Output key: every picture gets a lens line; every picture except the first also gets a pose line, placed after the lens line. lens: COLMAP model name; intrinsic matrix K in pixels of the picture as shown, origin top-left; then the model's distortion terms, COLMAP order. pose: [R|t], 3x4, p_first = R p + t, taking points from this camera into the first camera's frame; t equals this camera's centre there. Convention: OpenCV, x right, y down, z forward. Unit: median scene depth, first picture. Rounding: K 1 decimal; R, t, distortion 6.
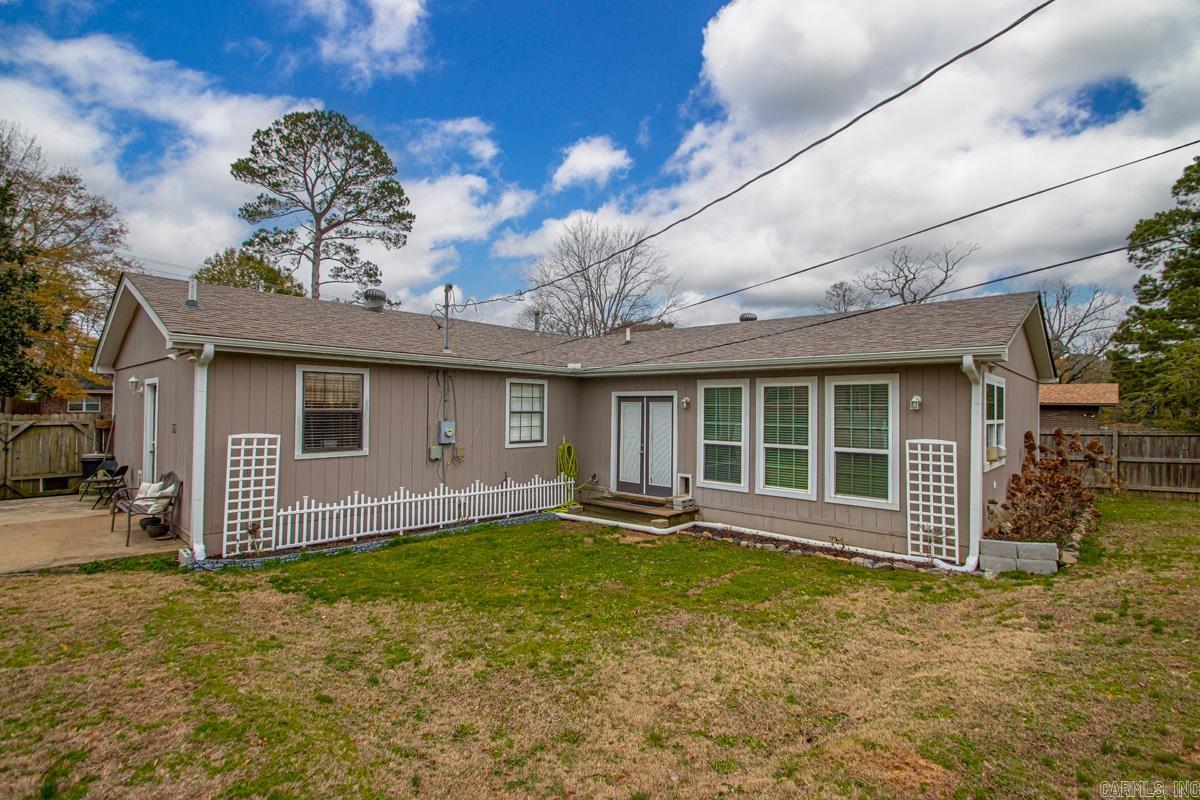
lens RADIAL K [[557.3, 0, 620.0], [0, 557.3, 407.5], [0, 0, 1]] dist [0.021986, -0.019538]
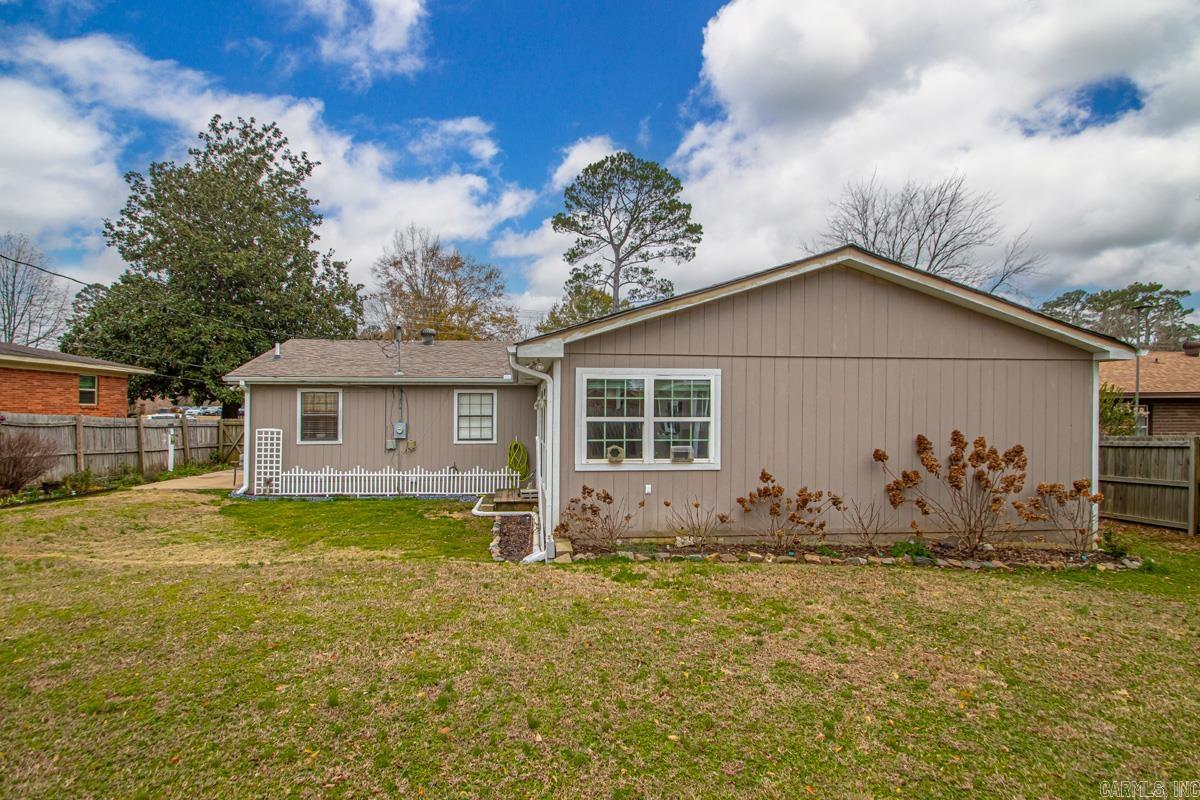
lens RADIAL K [[606.1, 0, 583.4], [0, 606.1, 420.0], [0, 0, 1]] dist [0.003412, -0.000159]
pose [[0.743385, -0.006015, -0.668837, 0.927295], [0.010772, 0.999938, 0.002979, 0.016292], [0.668777, -0.009419, 0.743403, 0.151943]]
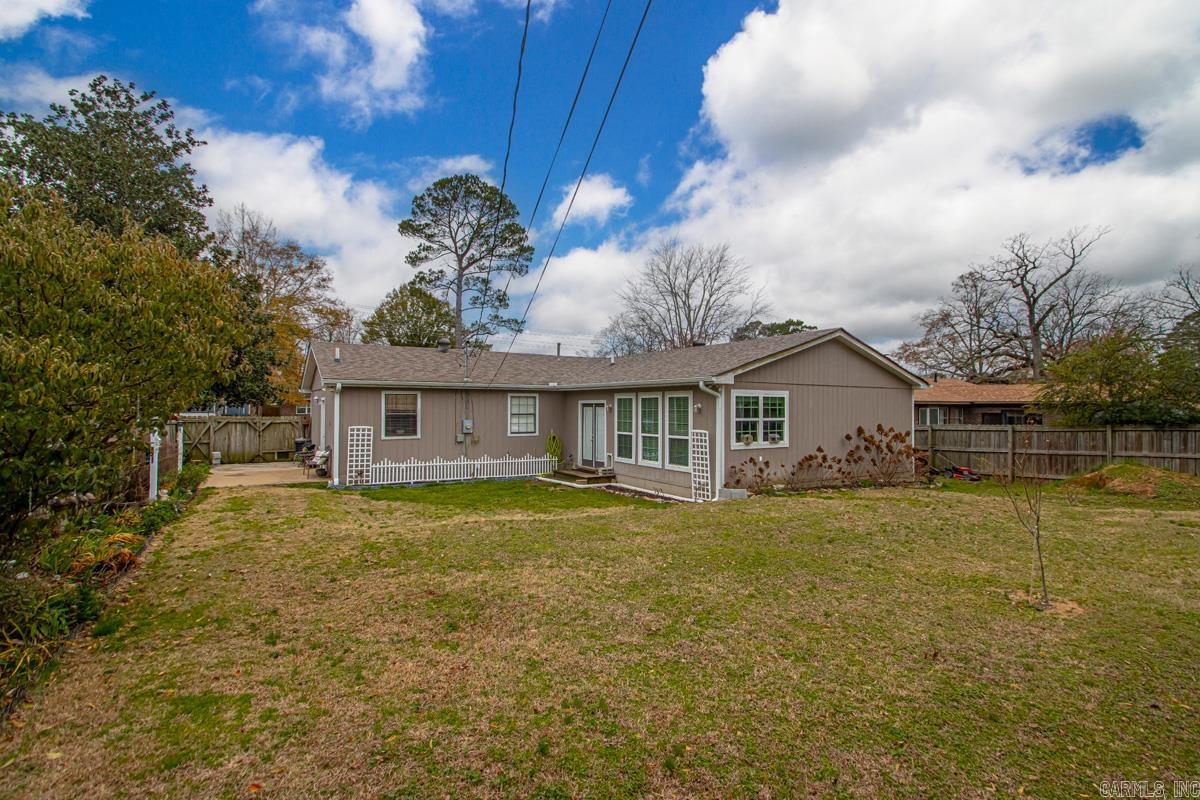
lens RADIAL K [[557.3, 0, 620.0], [0, 557.3, 407.5], [0, 0, 1]] dist [0.021986, -0.019538]
pose [[0.965931, -0.007565, -0.258689, 0.515895], [0.007927, 0.999969, 0.000358, -0.009202], [0.258678, -0.002396, 0.965961, -0.471799]]
